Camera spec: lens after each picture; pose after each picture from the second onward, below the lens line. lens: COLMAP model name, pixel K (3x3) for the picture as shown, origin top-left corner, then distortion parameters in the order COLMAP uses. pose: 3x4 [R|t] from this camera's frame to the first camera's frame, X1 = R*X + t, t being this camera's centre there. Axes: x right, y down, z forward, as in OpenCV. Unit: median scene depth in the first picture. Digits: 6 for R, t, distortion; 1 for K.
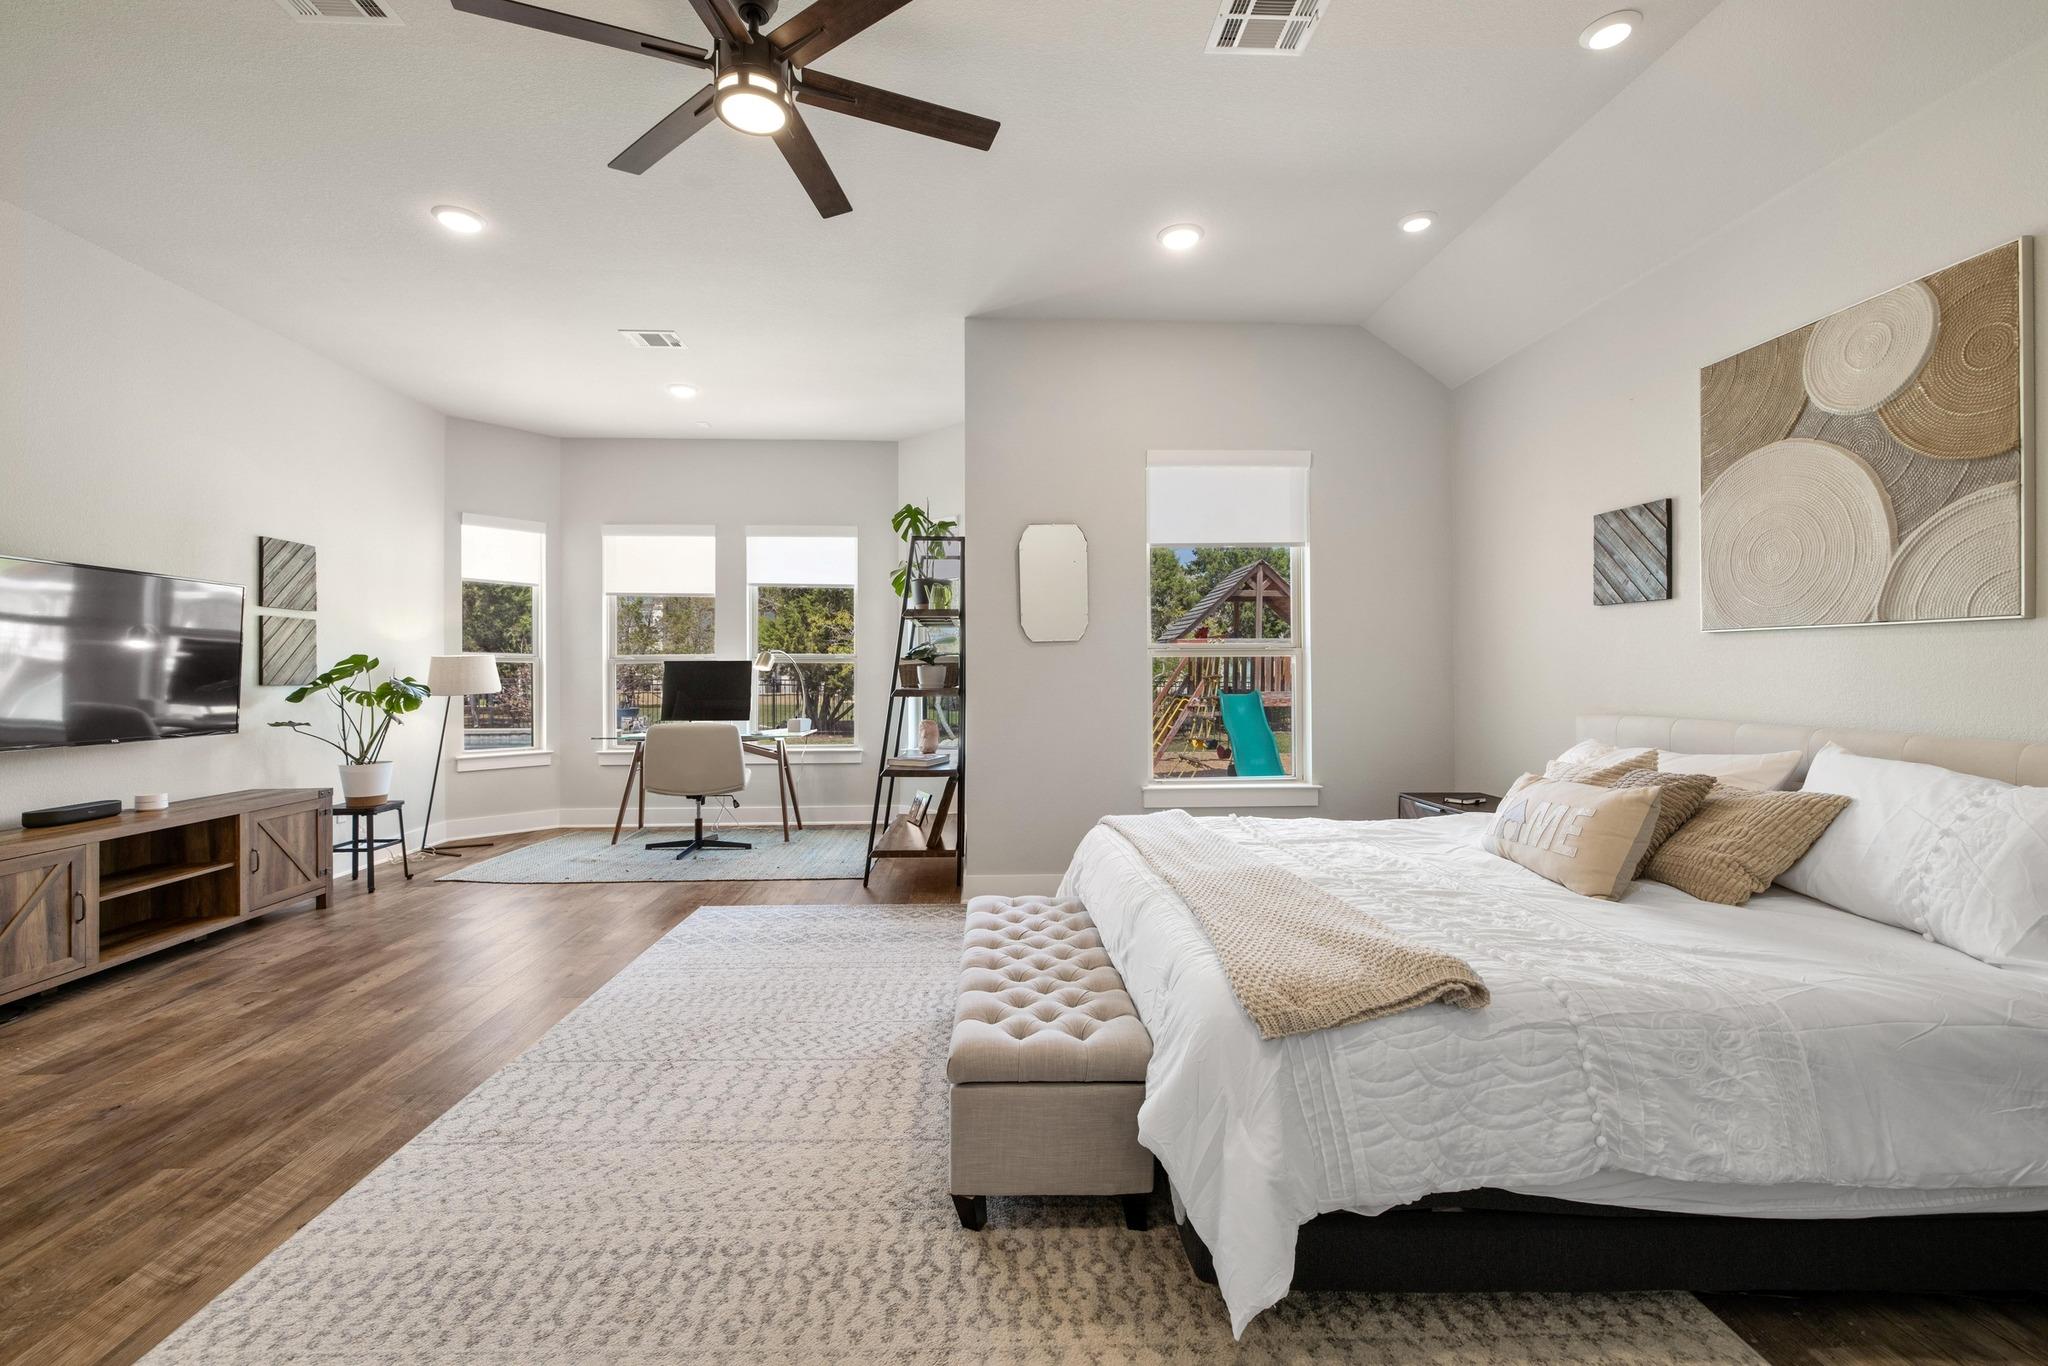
lens RADIAL K [[873.7, 0, 1021.1], [0, 873.7, 675.0], [0, 0, 1]] dist [-0.001956, -0.000260]
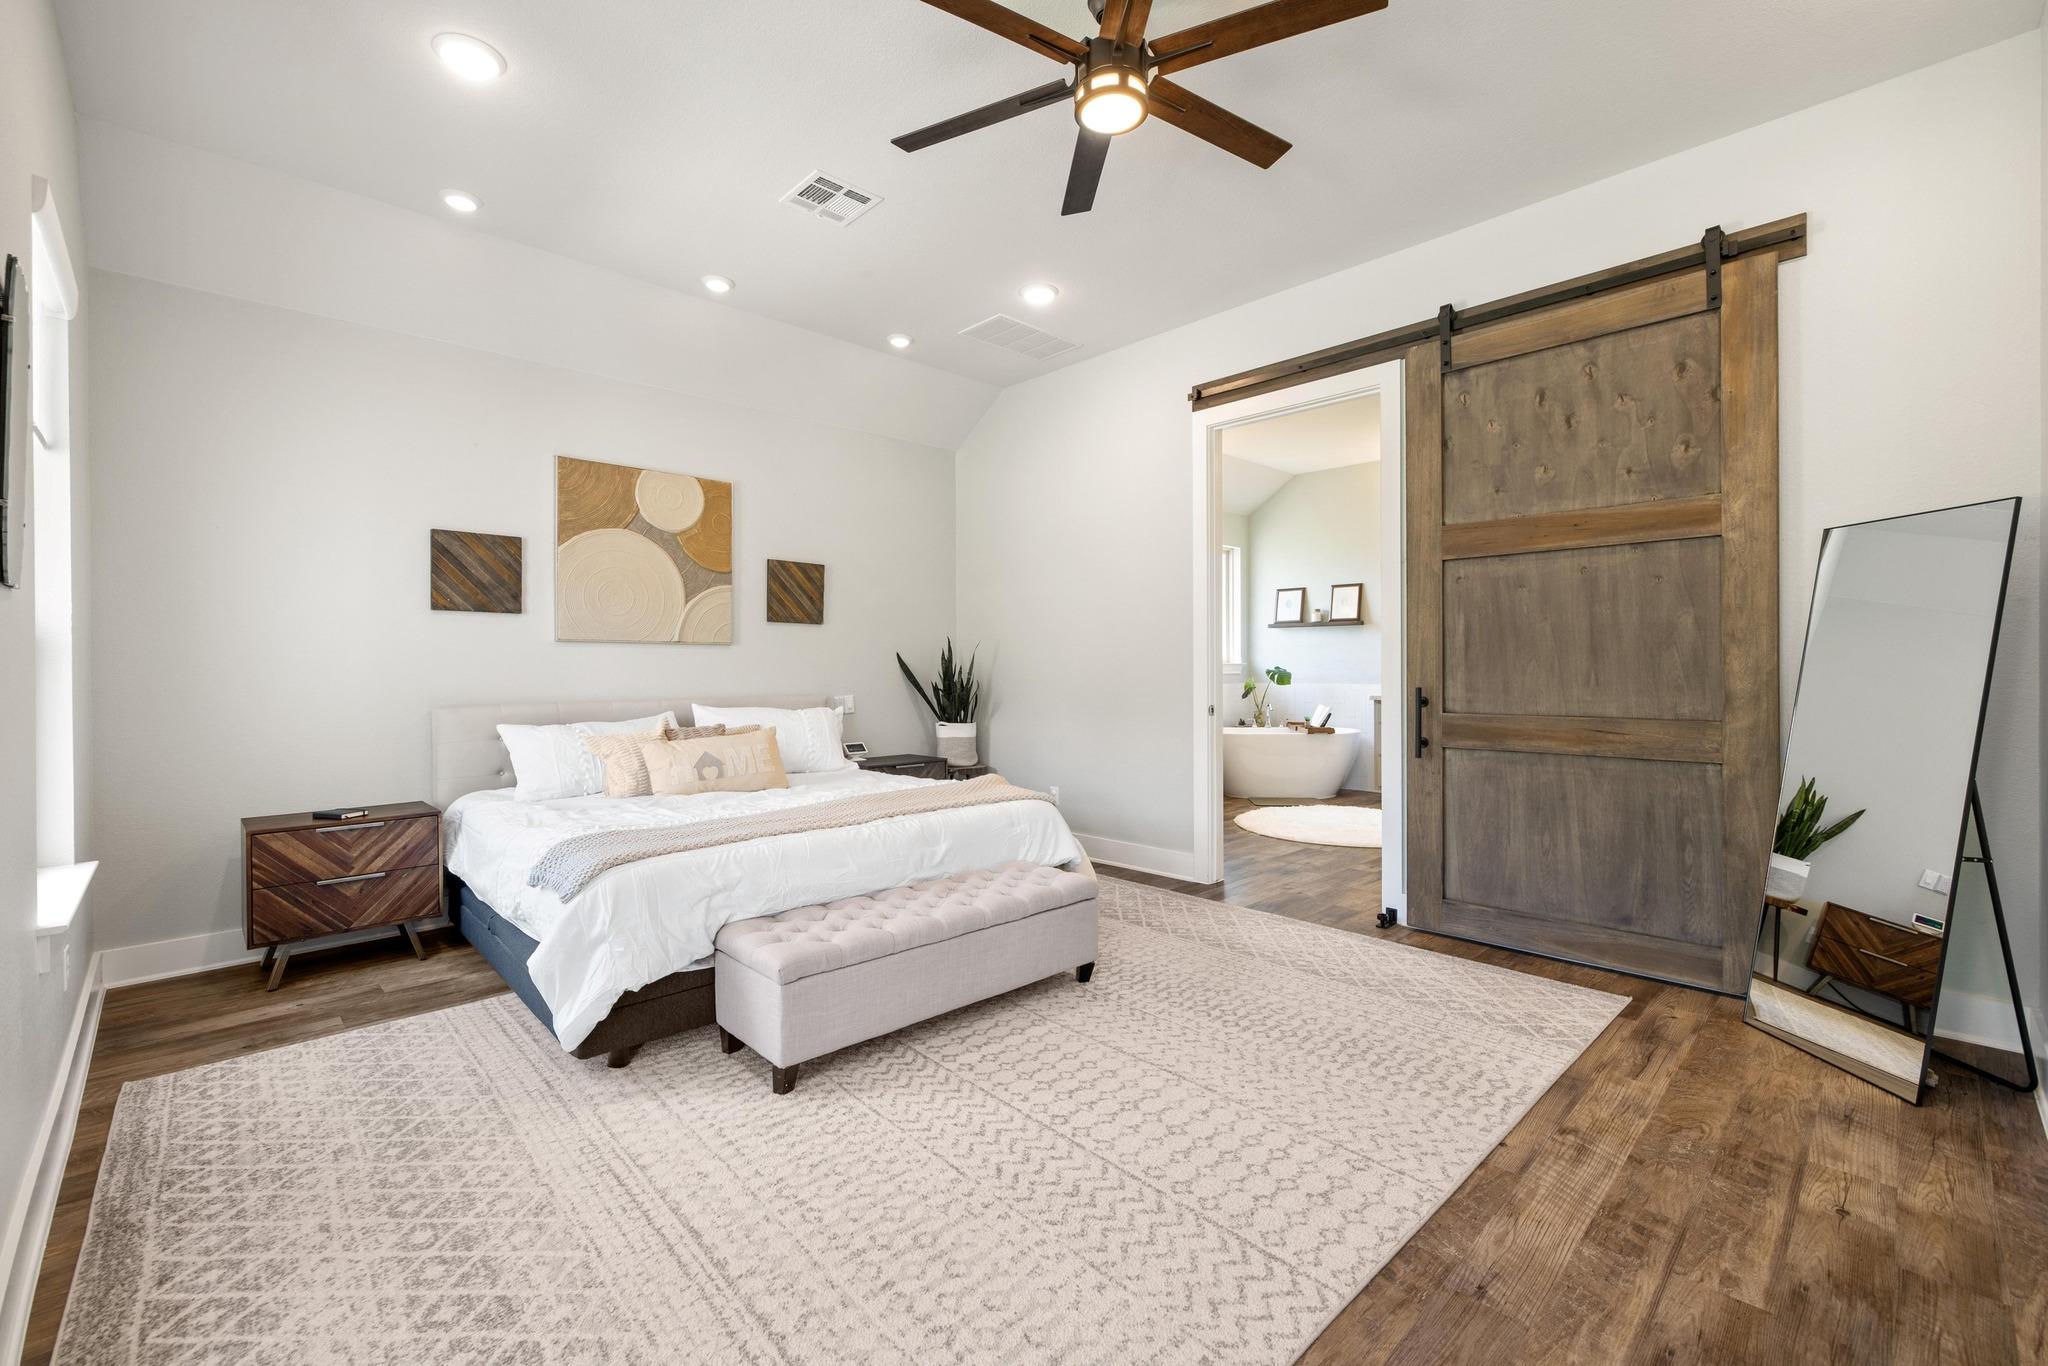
lens RADIAL K [[873.7, 0, 1018.5], [0, 873.7, 675.0], [0, 0, 1]] dist [-0.001956, -0.000260]
pose [[-0.661730, 0.000054, 0.749742, -1.096319], [0.012737, 0.999857, 0.011169, 0.001456], [-0.749634, 0.016940, -0.661636, 1.928419]]
